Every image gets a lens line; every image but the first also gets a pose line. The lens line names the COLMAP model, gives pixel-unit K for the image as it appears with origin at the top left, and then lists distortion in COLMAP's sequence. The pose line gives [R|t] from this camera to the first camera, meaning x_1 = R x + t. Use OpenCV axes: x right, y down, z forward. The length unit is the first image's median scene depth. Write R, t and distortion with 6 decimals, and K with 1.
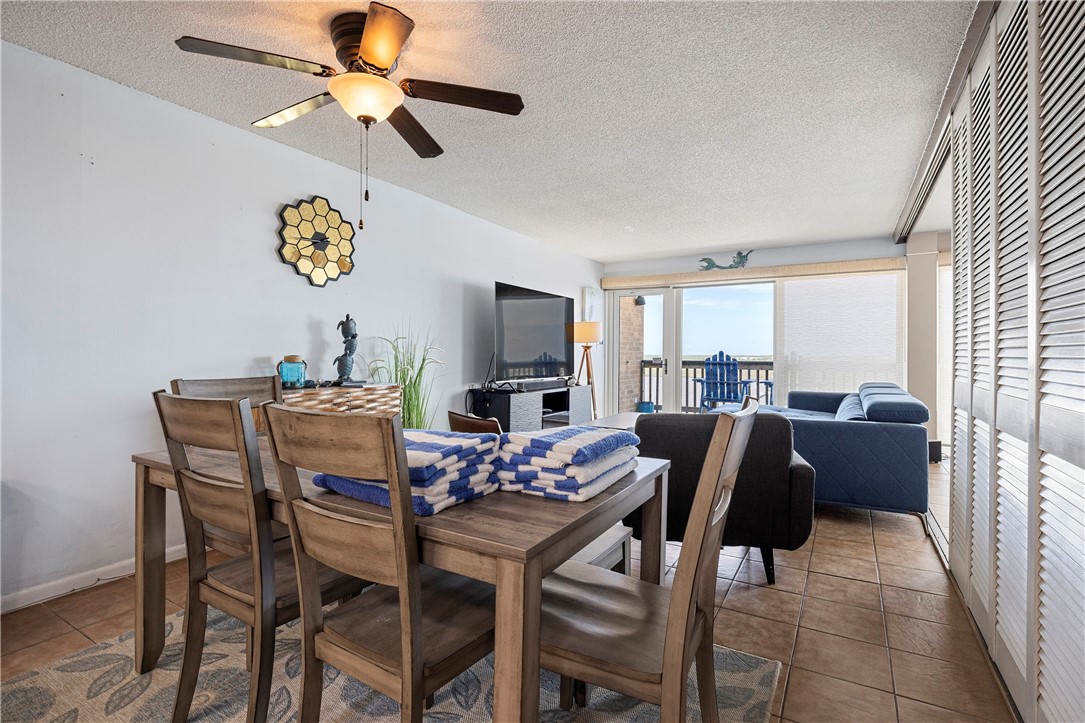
lens RADIAL K [[513.0, 0, 542.5], [0, 513.0, 355.0], [0, 0, 1]] dist [-0.002515, -0.000151]
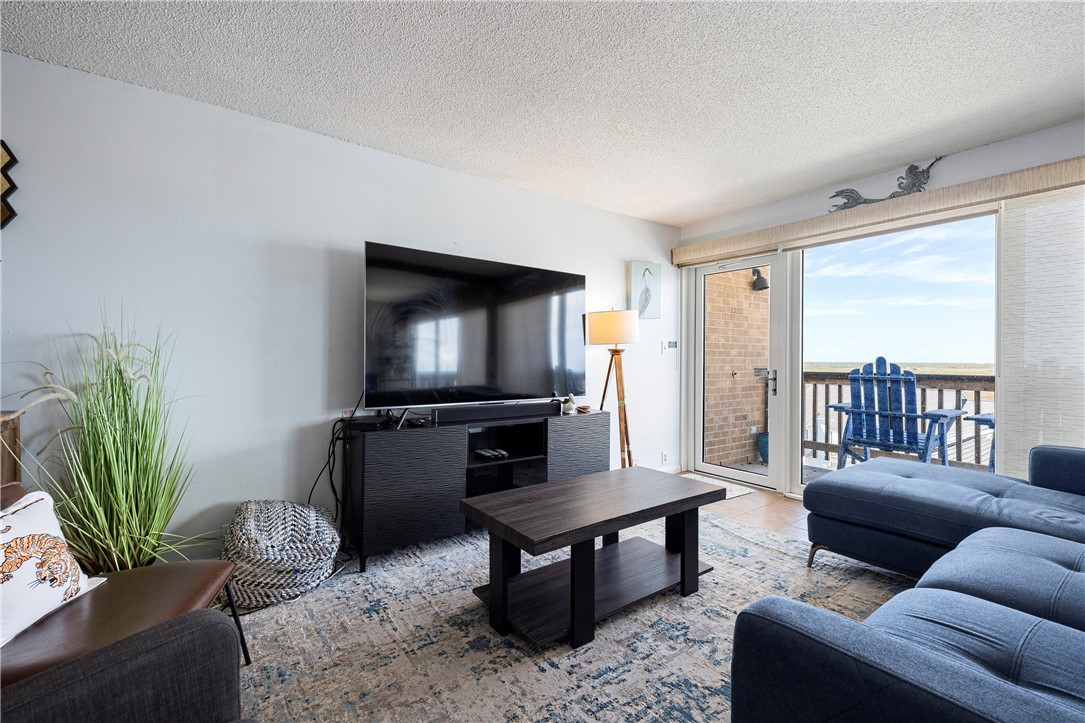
lens RADIAL K [[477.7, 0, 544.1], [0, 477.7, 360.3], [0, 0, 1]] dist [0.000073, -0.000196]
pose [[0.919836, -0.002266, -0.392297, 0.218409], [-0.000246, 0.999980, -0.006353, 0.000279], [0.392303, 0.005940, 0.919817, 0.387725]]
